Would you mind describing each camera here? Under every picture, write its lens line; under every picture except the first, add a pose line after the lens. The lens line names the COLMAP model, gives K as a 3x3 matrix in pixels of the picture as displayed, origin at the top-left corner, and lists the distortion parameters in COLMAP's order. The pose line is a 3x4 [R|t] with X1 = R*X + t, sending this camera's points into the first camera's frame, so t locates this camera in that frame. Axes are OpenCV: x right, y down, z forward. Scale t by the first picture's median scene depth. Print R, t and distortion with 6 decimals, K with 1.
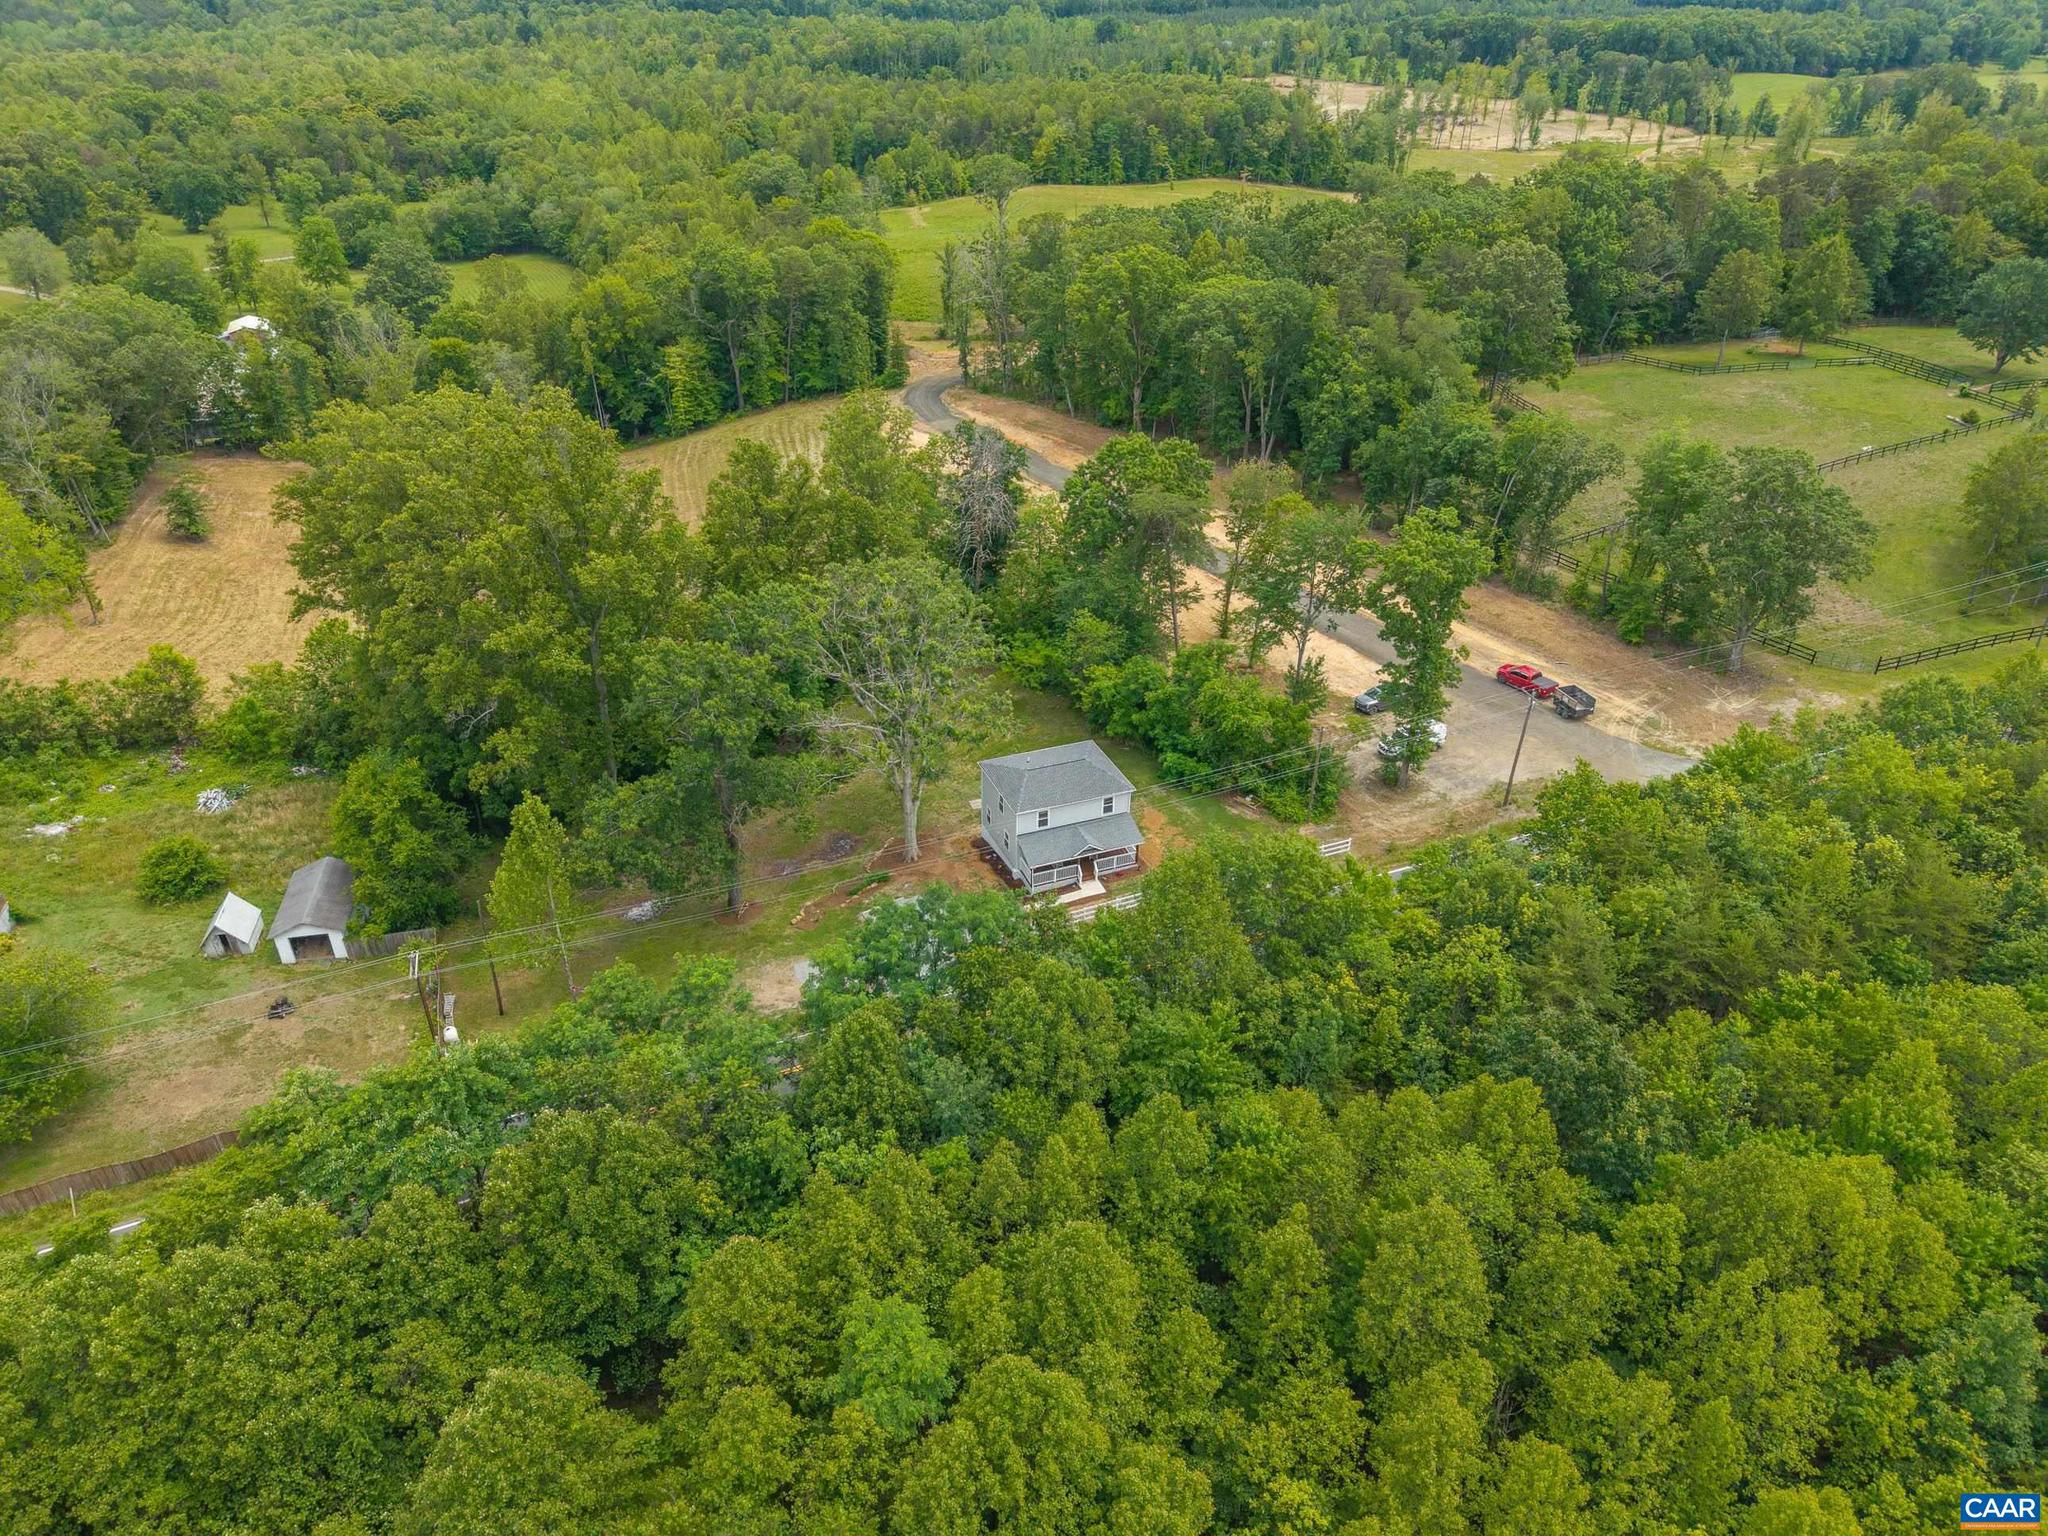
lens RADIAL K [[1369.0, 0, 1018.4], [0, 1369.0, 769.3], [0, 0, 1]] dist [0.008128, -0.001636]
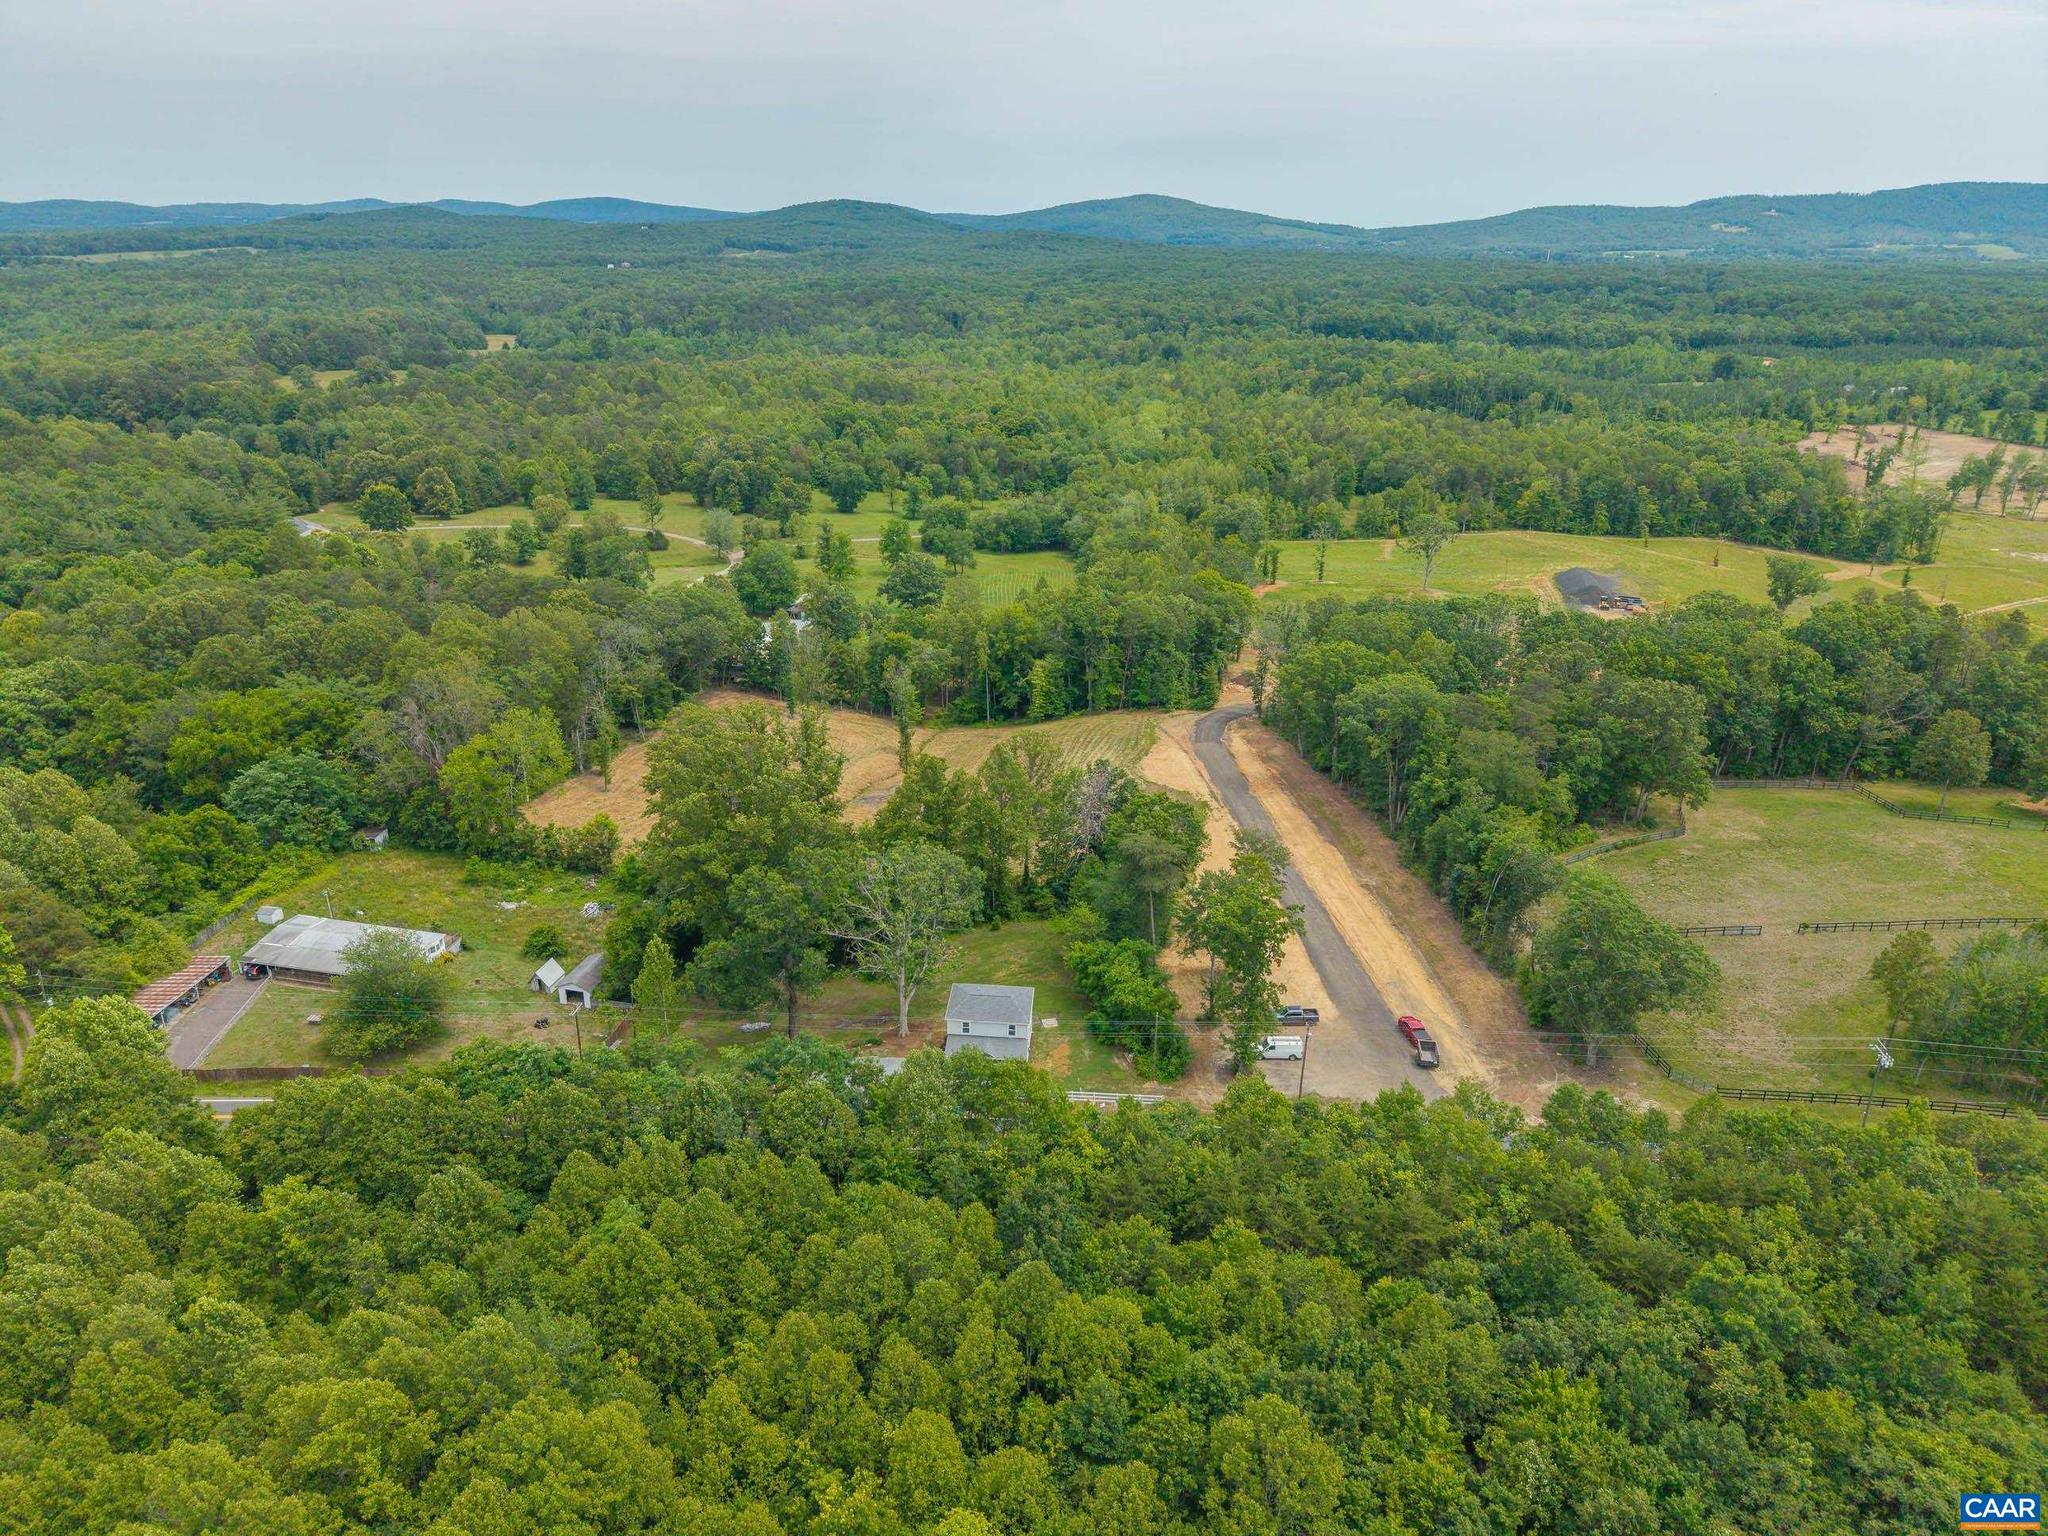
lens RADIAL K [[1362.6, 0, 1020.2], [0, 1362.6, 763.6], [0, 0, 1]] dist [0.050641, -0.076748]
pose [[0.896811, 0.164283, -0.410780, 0.537581], [-0.235374, 0.963361, -0.128590, -0.055513], [0.374604, 0.212008, 0.902621, -0.359525]]
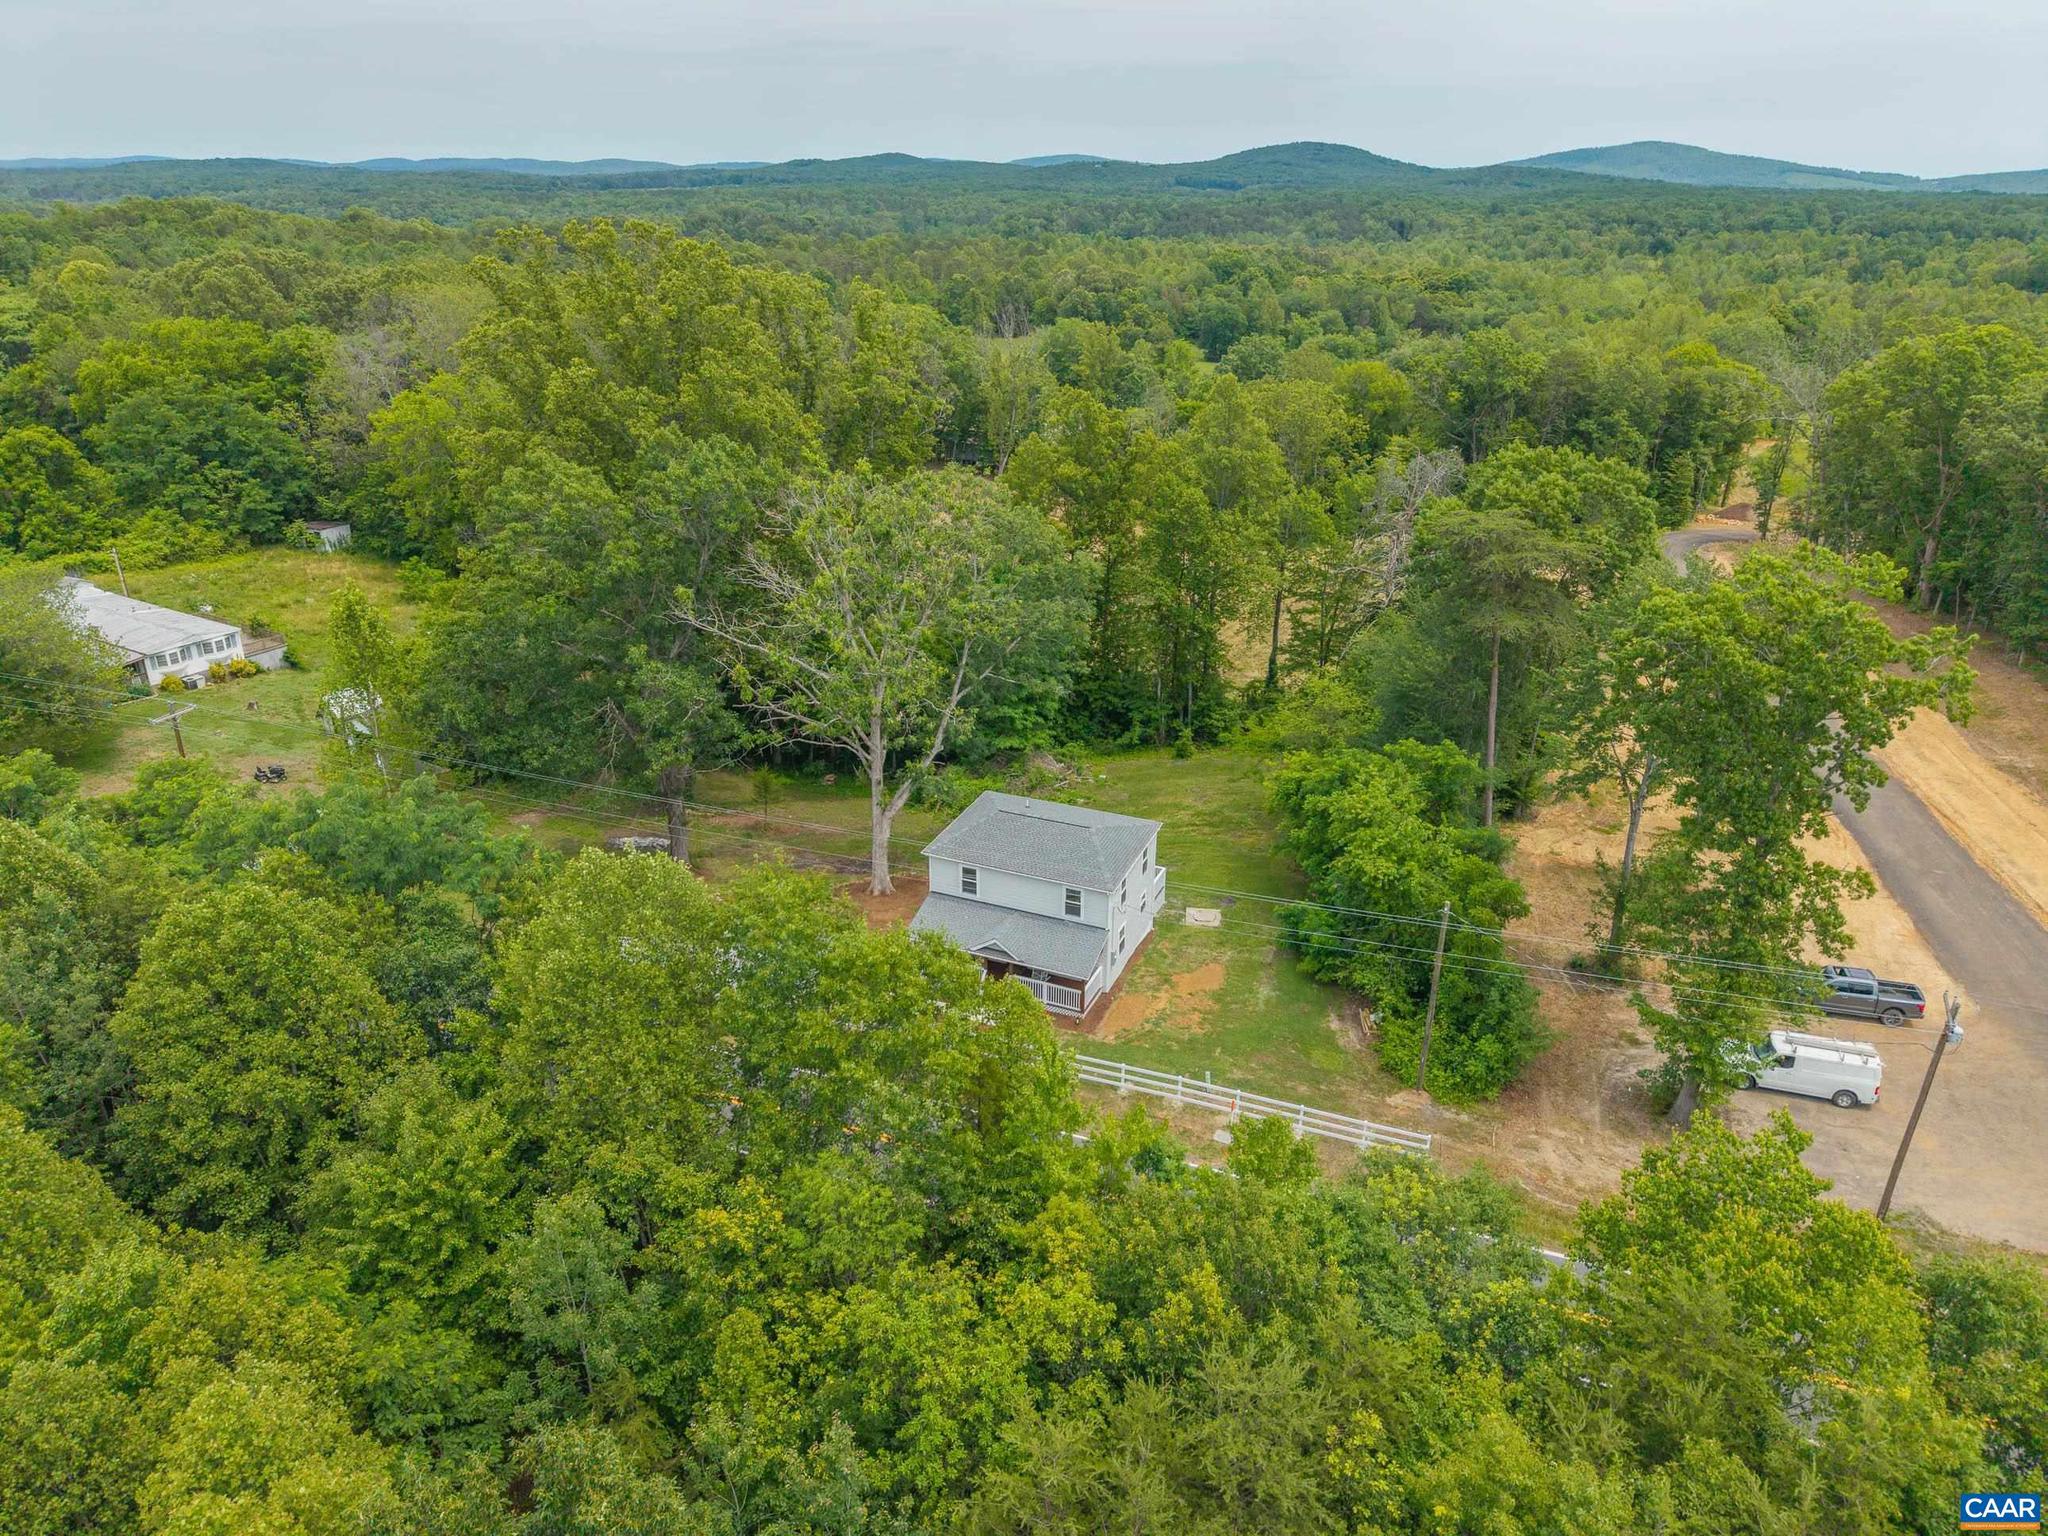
lens RADIAL K [[1369.0, 0, 1018.4], [0, 1369.0, 769.3], [0, 0, 1]] dist [0.008128, -0.001636]
pose [[0.717894, 0.273682, -0.640099, 0.350401], [-0.367452, 0.929929, -0.014508, -0.009723], [0.591277, 0.245621, 0.768155, 0.412255]]
